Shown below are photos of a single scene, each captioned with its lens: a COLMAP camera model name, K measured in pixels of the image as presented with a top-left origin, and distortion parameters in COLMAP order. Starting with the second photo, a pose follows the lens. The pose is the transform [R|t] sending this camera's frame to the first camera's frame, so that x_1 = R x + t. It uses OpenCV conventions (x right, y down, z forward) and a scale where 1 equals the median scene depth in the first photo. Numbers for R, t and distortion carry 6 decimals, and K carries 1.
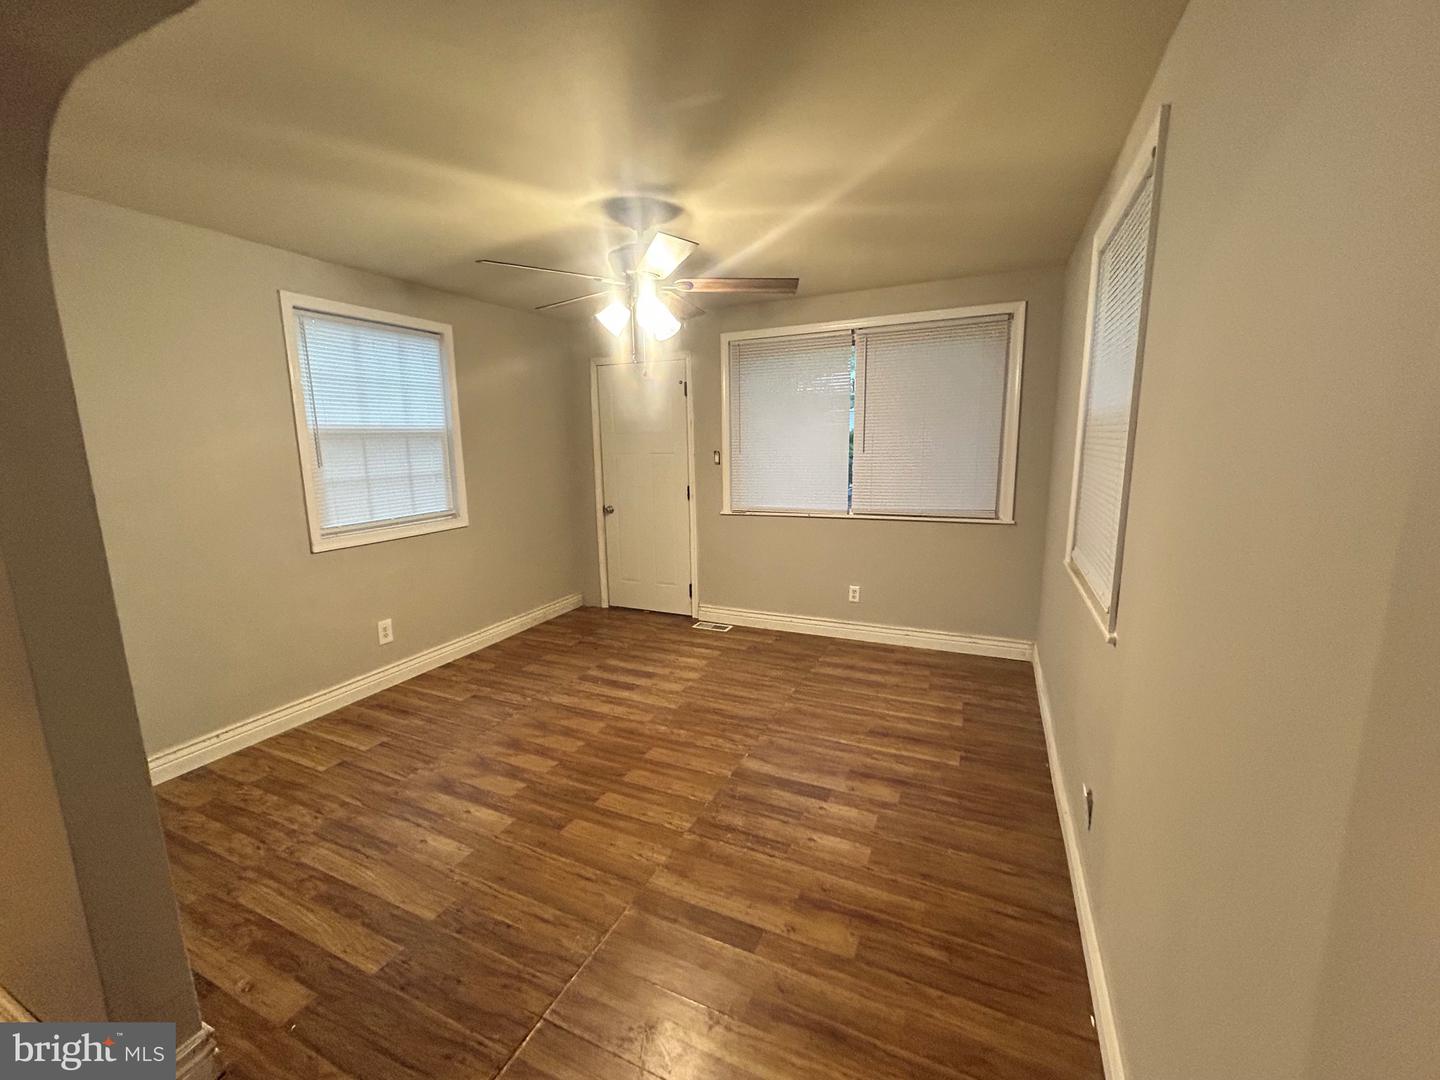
lens RADIAL K [[585.3, 0, 720.0], [0, 585.3, 540.0], [0, 0, 1]] dist [-0.000048, -0.000473]
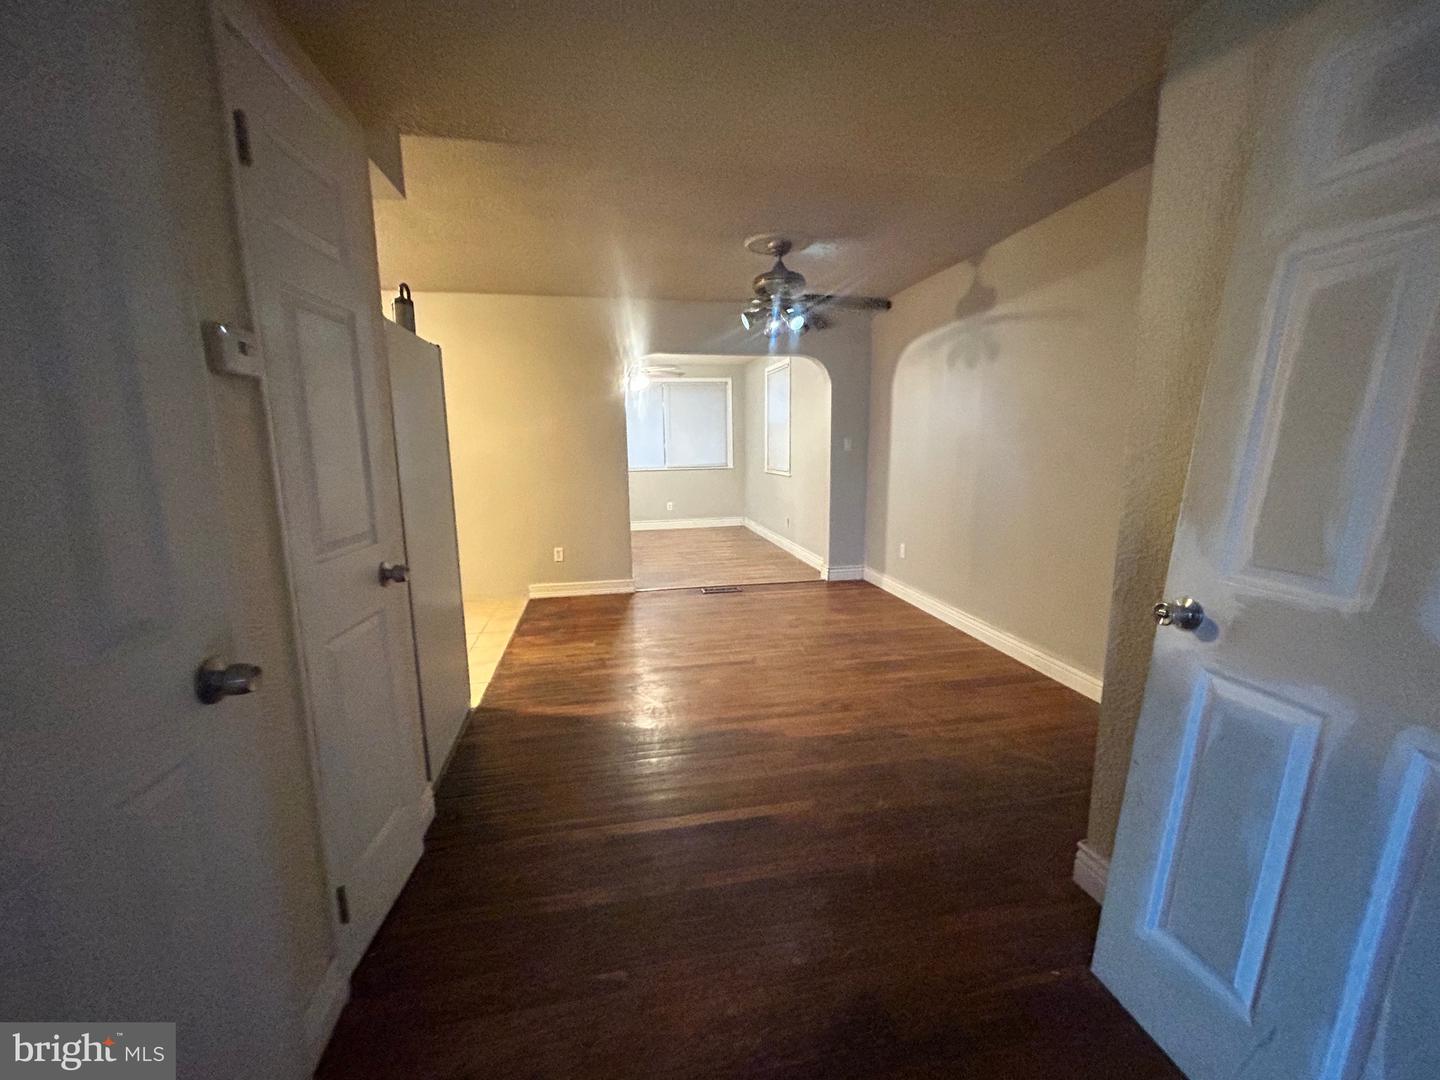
lens RADIAL K [[585.3, 0, 720.0], [0, 585.3, 540.0], [0, 0, 1]] dist [-0.000048, -0.000473]
pose [[0.813903, -0.093239, 0.573470, -0.872978], [0.104287, 0.994453, 0.013675, 0.208833], [-0.571564, 0.048676, 0.819112, -0.851635]]
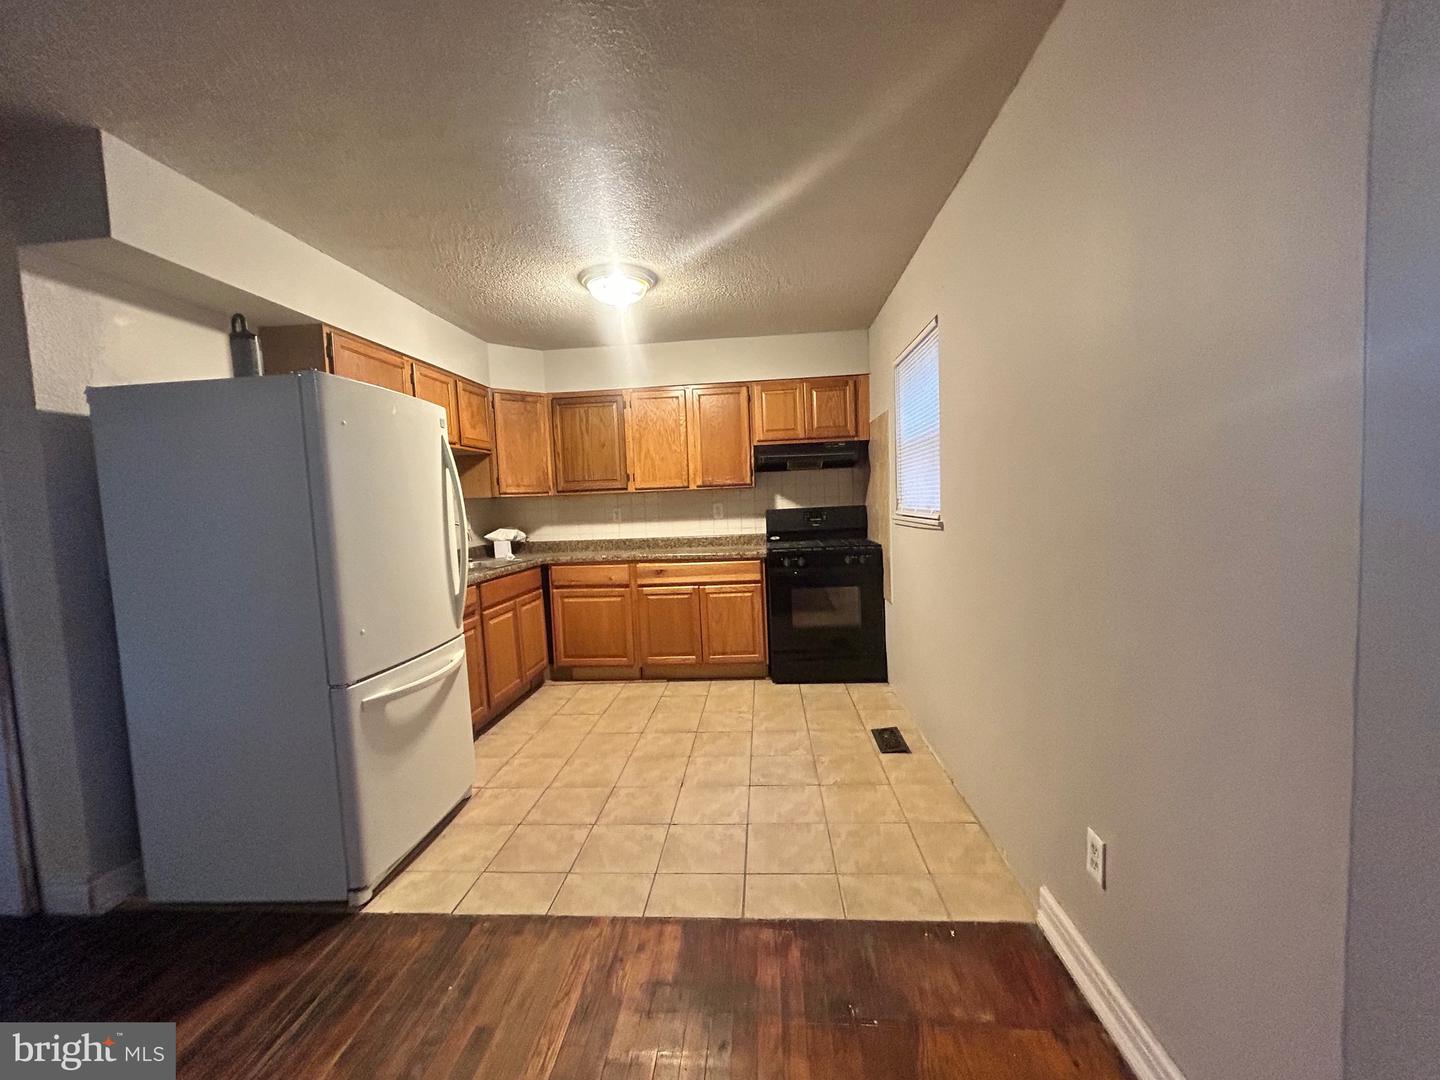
lens RADIAL K [[585.3, 0, 720.0], [0, 585.3, 540.0], [0, 0, 1]] dist [-0.000048, -0.000473]
pose [[0.346765, 0.060700, -0.935986, -0.201904], [-0.125452, 0.991939, 0.017851, 0.052829], [0.929524, 0.111232, 0.351585, -0.003344]]
